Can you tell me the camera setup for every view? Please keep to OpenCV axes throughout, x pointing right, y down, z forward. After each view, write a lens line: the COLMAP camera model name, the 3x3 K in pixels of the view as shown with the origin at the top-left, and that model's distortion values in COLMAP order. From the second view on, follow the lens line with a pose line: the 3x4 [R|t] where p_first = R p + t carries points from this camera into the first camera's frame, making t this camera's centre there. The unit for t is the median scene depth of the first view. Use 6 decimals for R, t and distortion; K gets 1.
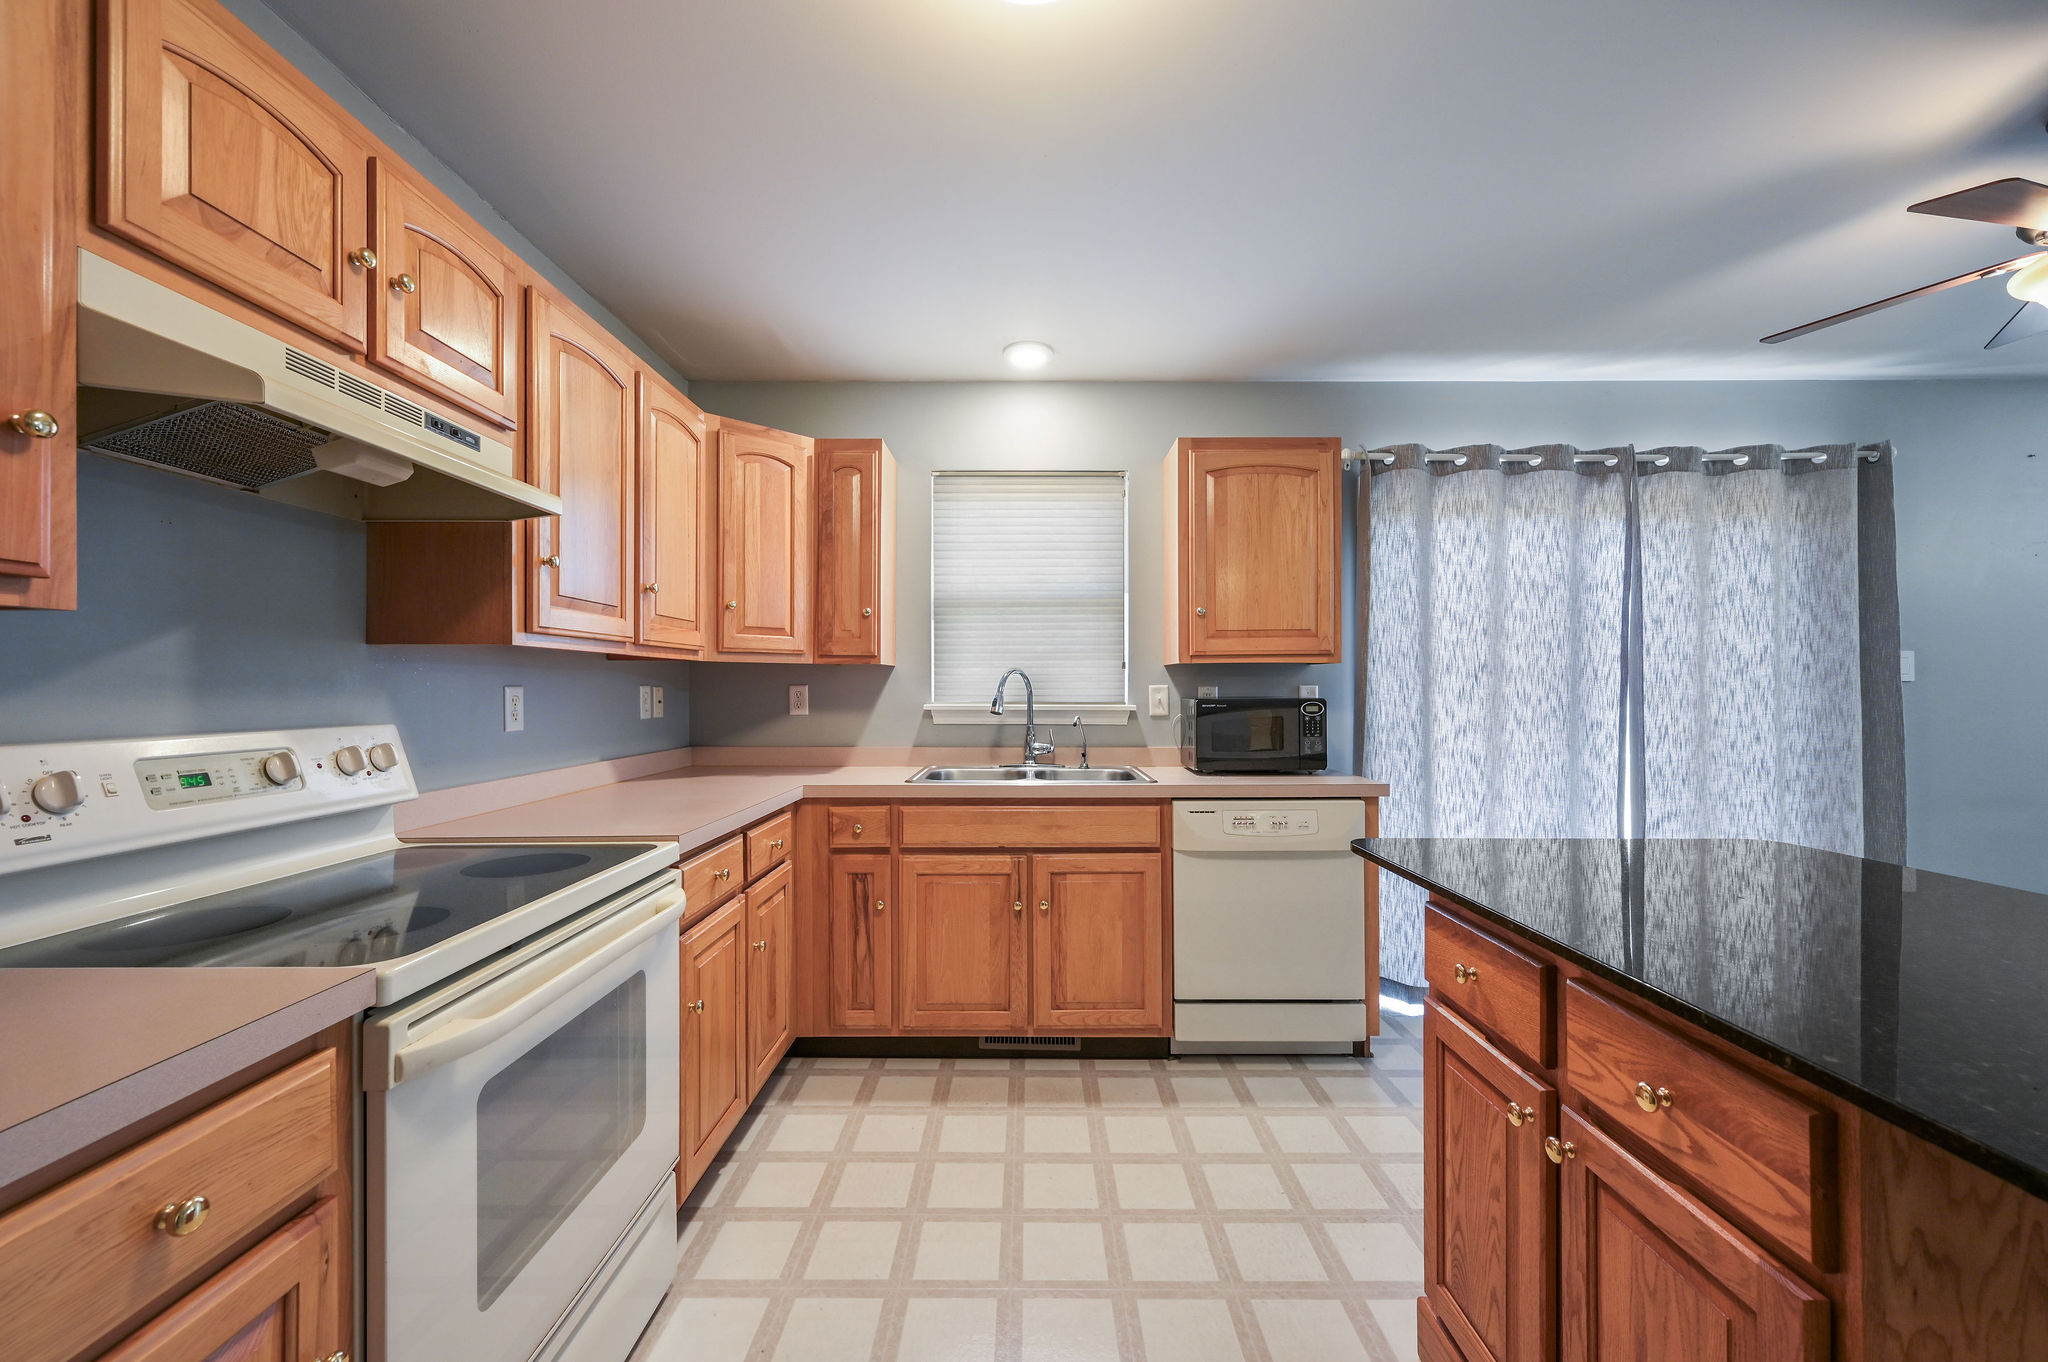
lens RADIAL K [[806.3, 0, 1027.0], [0, 806.3, 685.3], [0, 0, 1]] dist [-0.000483, -0.000015]
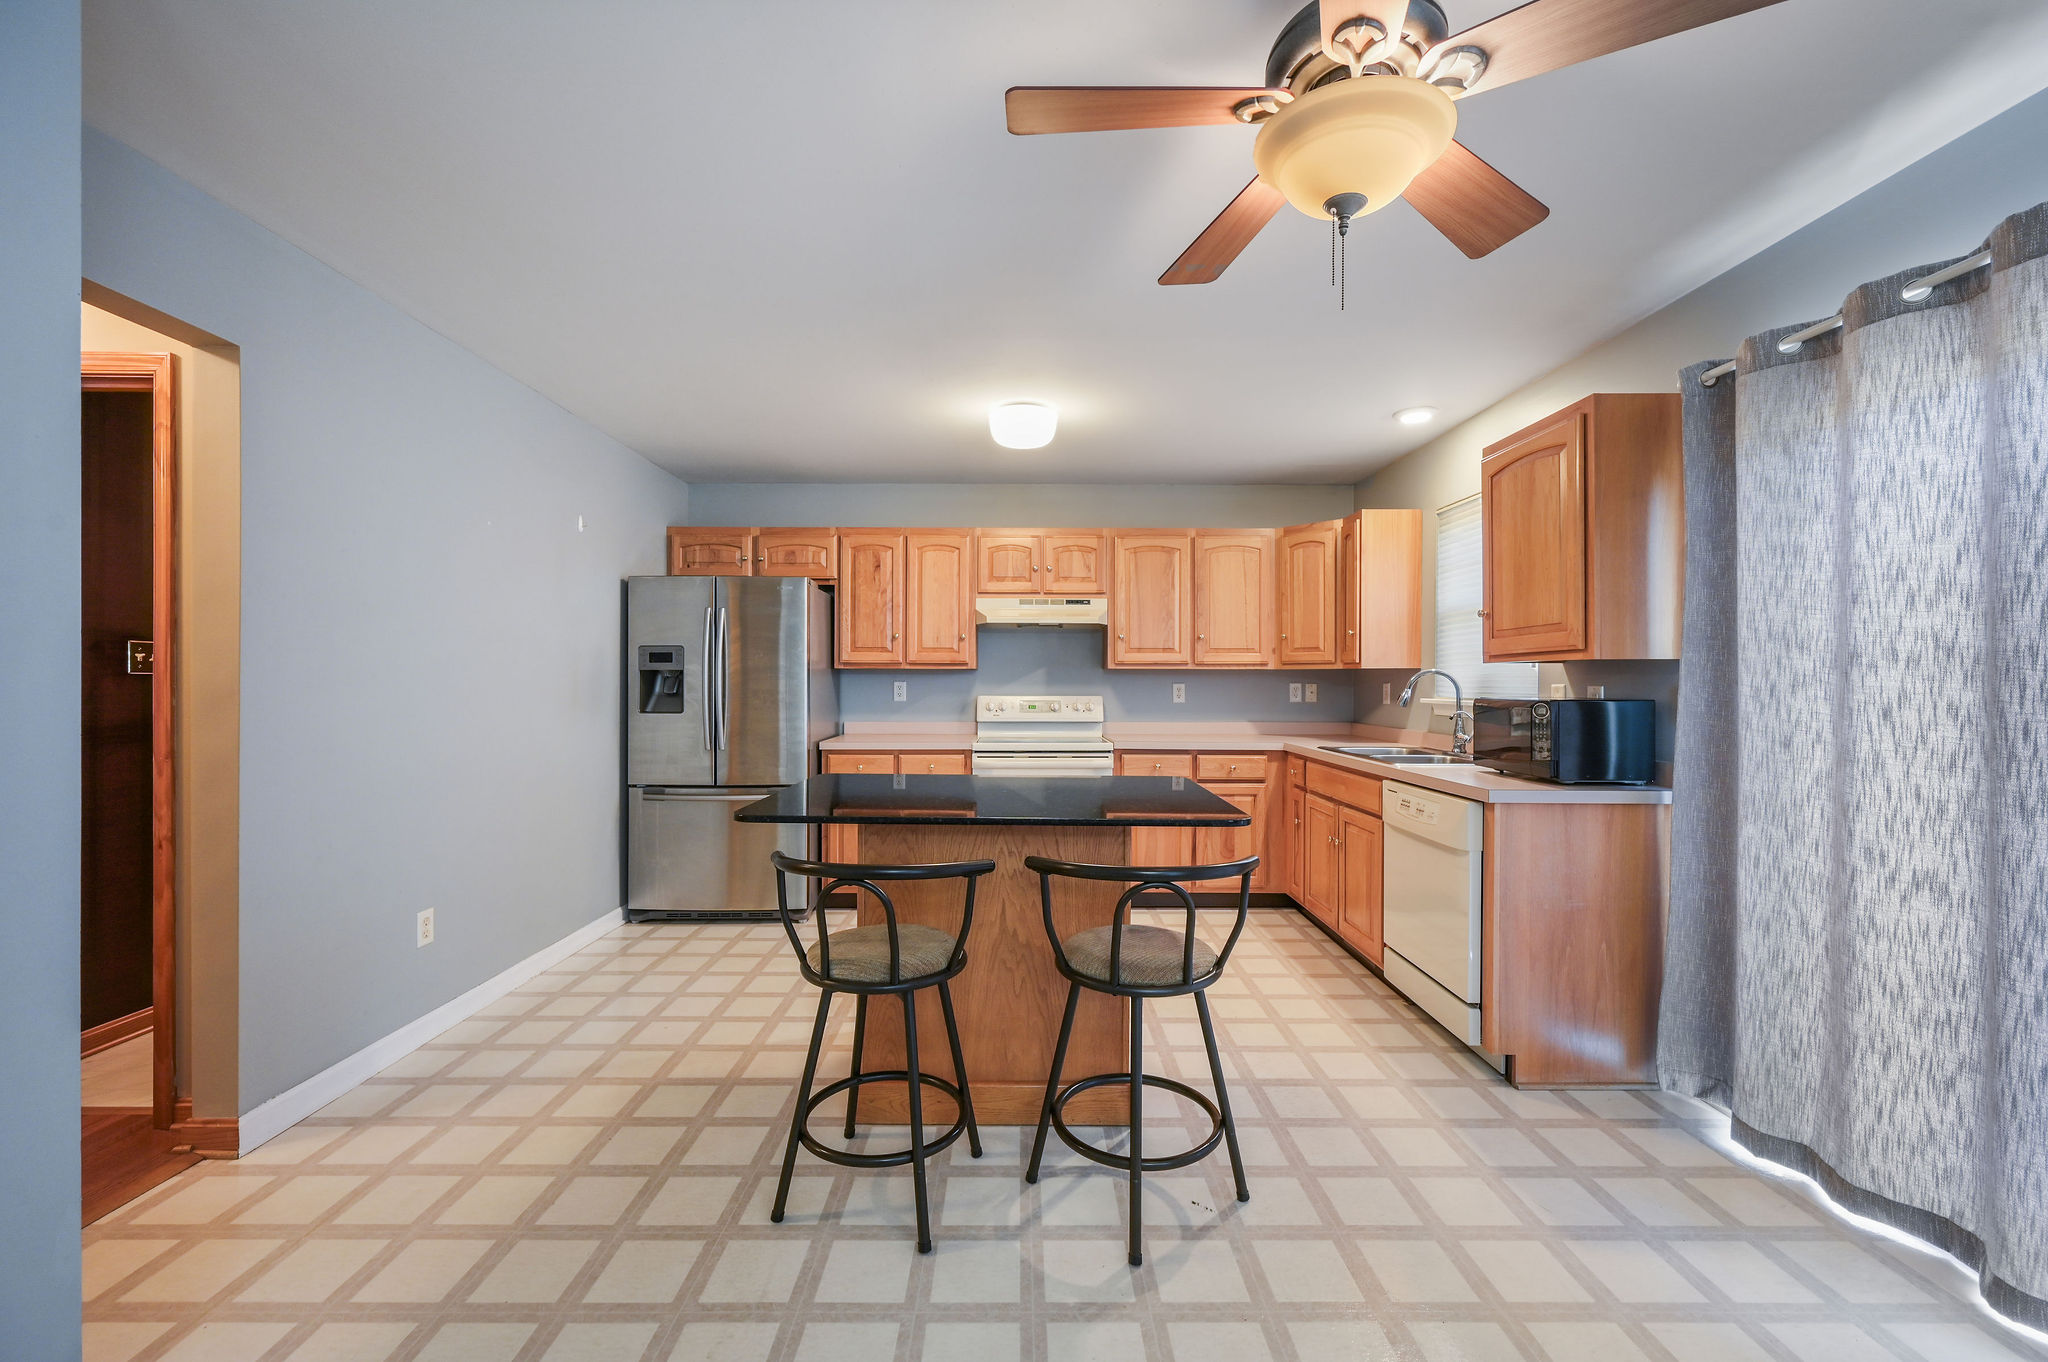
lens RADIAL K [[806.3, 0, 1025.6], [0, 806.3, 680.3], [0, 0, 1]] dist [-0.000483, -0.000015]
pose [[0.003940, -0.000857, -0.999992, 1.400299], [-0.002060, 0.999998, -0.000865, -0.003852], [0.999990, 0.002063, 0.003939, 0.452910]]
